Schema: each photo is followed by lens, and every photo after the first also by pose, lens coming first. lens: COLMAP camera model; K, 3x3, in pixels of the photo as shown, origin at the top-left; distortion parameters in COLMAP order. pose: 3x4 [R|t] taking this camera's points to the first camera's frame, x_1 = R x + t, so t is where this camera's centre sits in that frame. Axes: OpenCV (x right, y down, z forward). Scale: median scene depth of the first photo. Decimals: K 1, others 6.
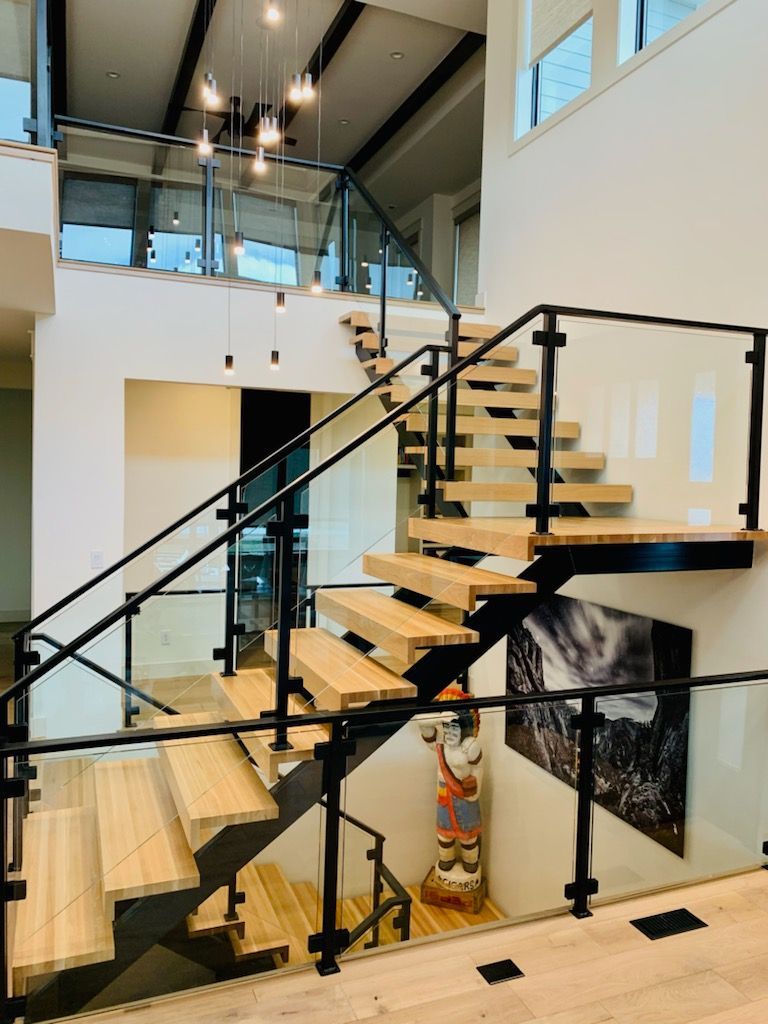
lens RADIAL K [[784.4, 0, 381.0], [0, 784.4, 504.9], [0, 0, 1]] dist [0.003339, -0.004338]
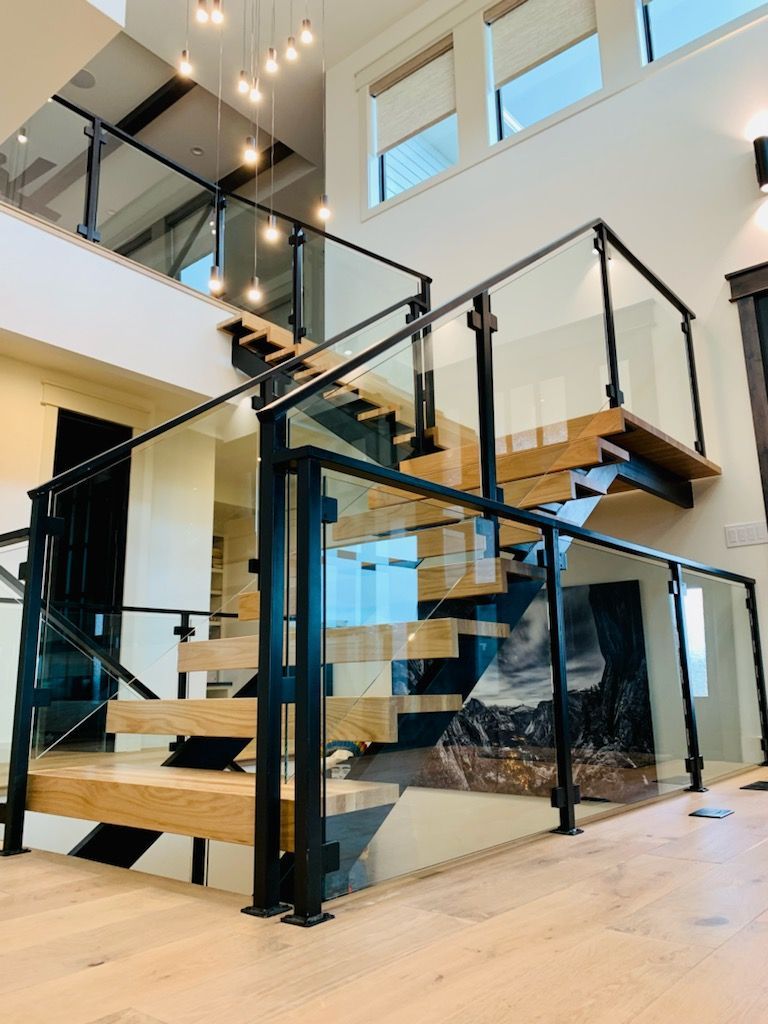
lens RADIAL K [[784.4, 0, 381.0], [0, 784.4, 504.9], [0, 0, 1]] dist [0.003339, -0.004338]
pose [[0.877843, 0.067729, 0.474136, -0.376763], [0.061280, 0.965931, -0.251439, 0.266513], [-0.475013, 0.249779, 0.843785, 0.192014]]
